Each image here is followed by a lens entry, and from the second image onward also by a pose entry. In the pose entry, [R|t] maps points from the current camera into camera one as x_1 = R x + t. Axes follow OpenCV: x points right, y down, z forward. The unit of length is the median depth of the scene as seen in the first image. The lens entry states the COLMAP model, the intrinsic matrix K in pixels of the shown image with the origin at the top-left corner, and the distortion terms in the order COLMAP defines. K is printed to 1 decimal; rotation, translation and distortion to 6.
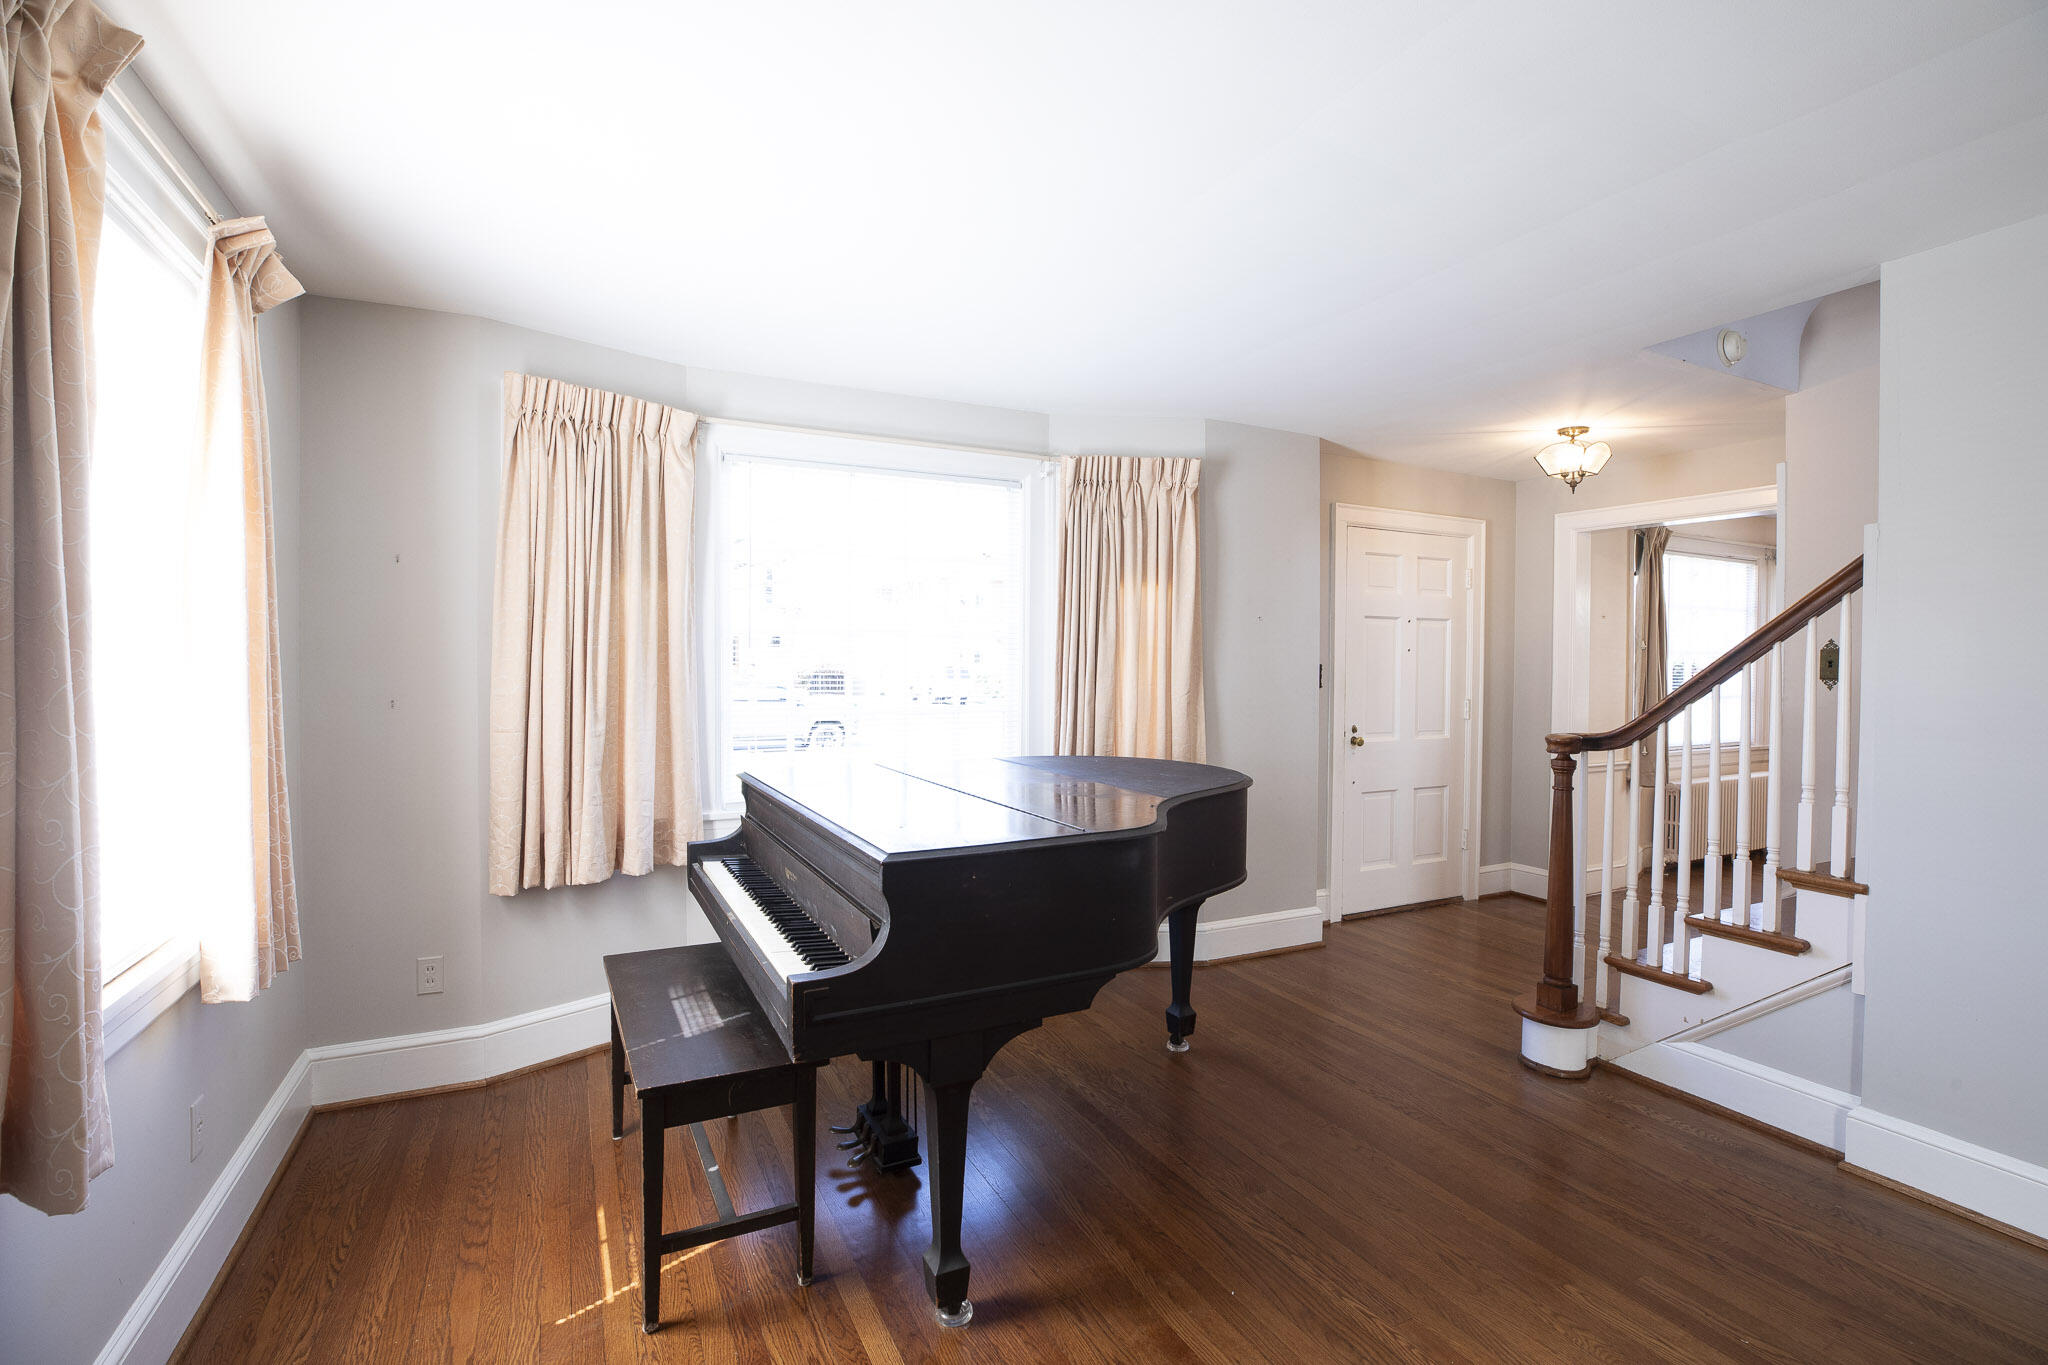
lens RADIAL K [[936.1, 0, 1028.5], [0, 936.1, 681.0], [0, 0, 1]] dist [-0.045001, 0.013866]
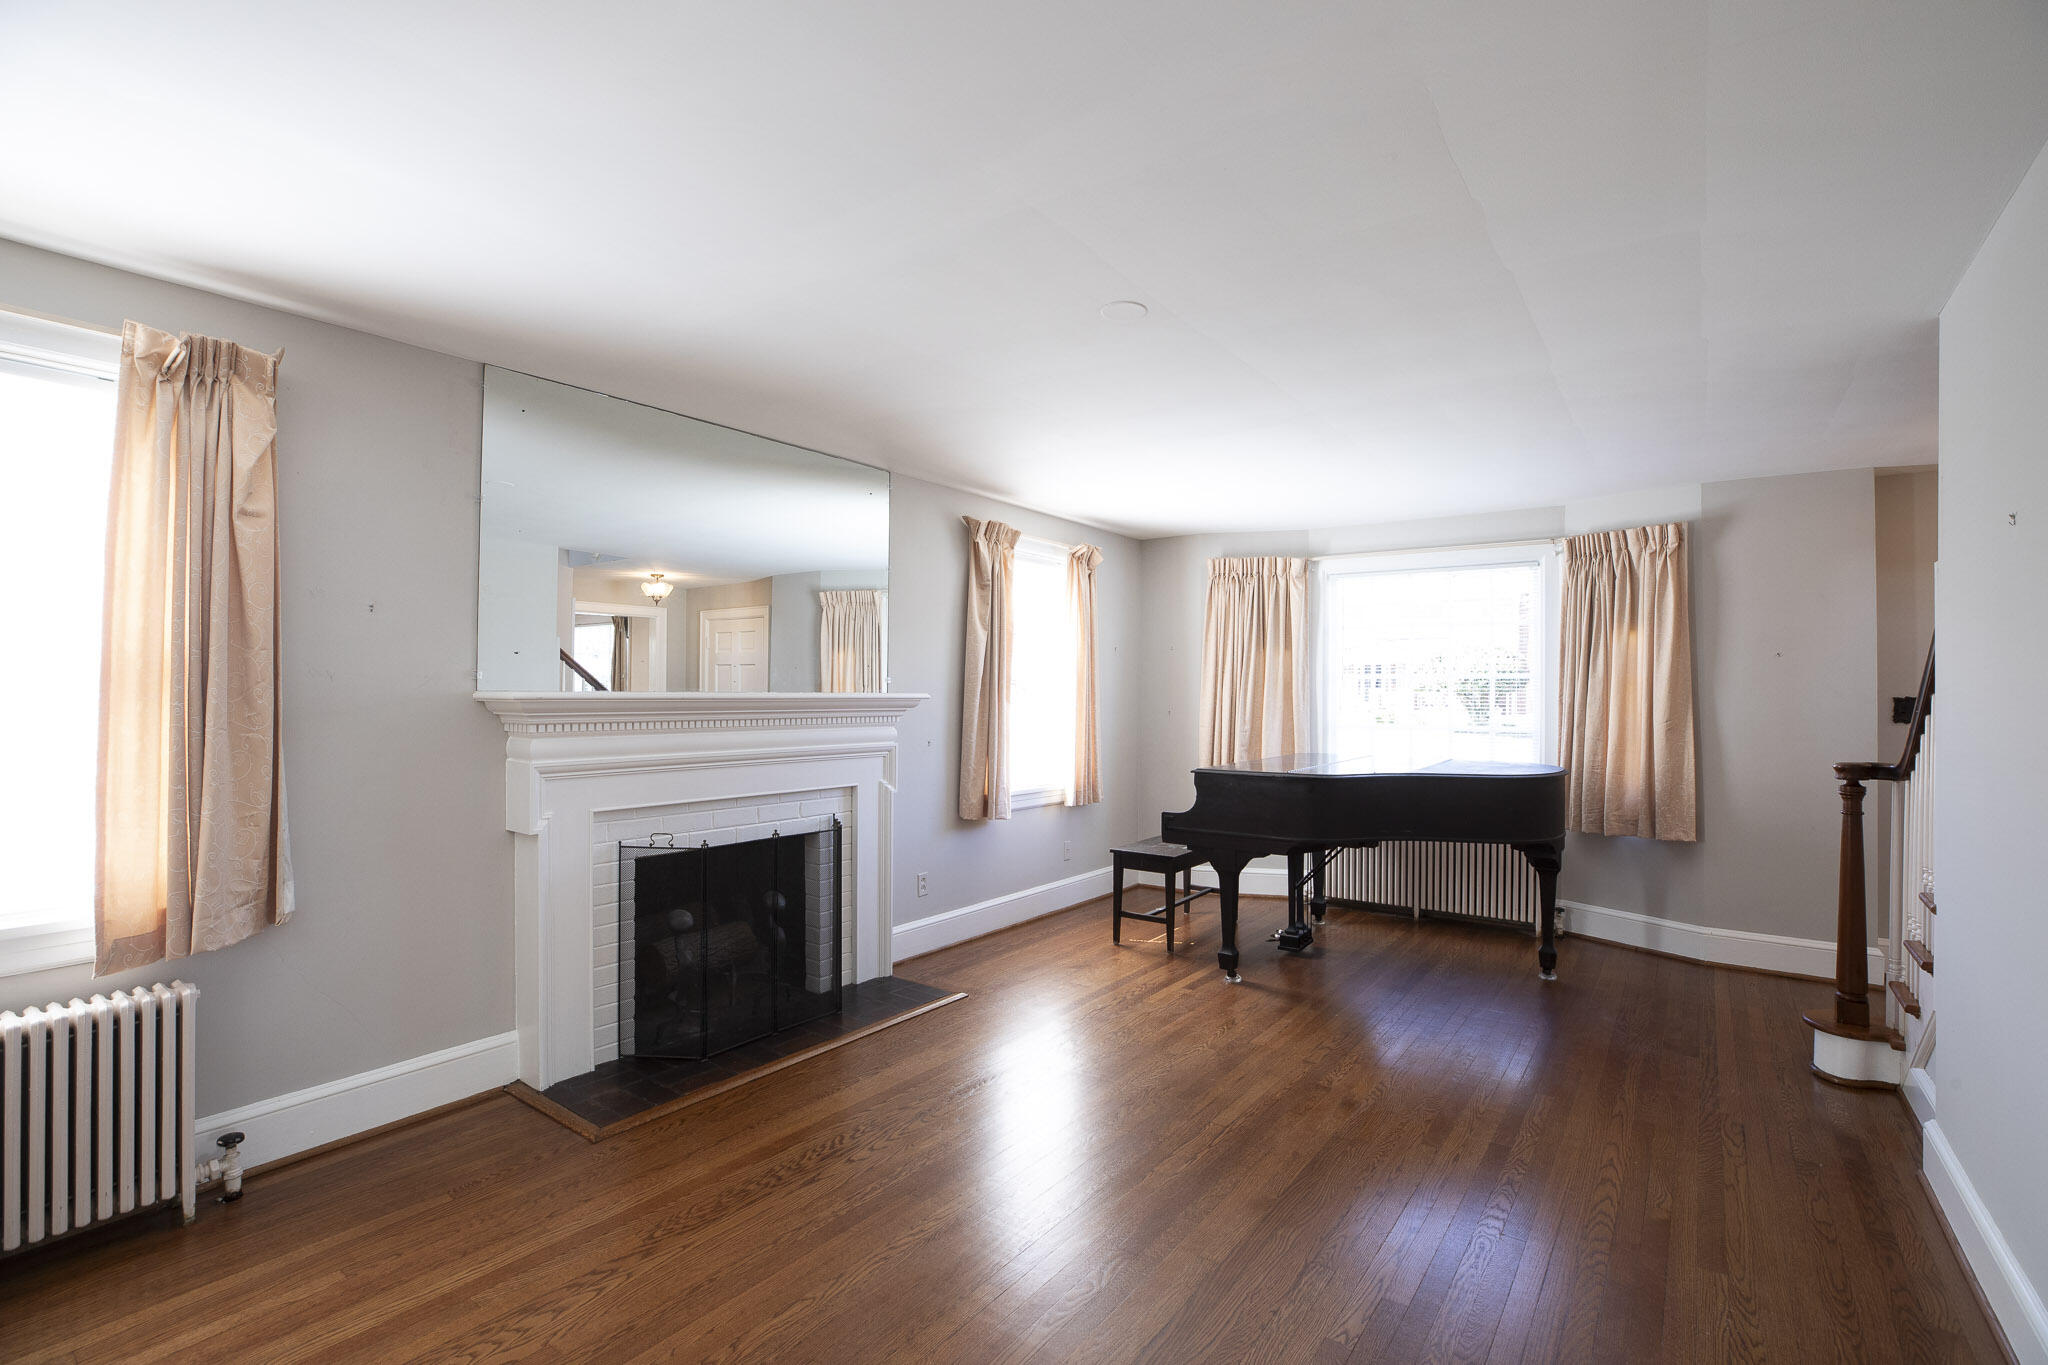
lens RADIAL K [[936.1, 0, 1028.5], [0, 936.1, 681.0], [0, 0, 1]] dist [-0.045001, 0.013866]
pose [[0.460041, -0.012983, -0.887803, 0.978859], [-0.023266, 0.999373, -0.026671, 0.013557], [0.887593, 0.032926, 0.459451, -0.298856]]
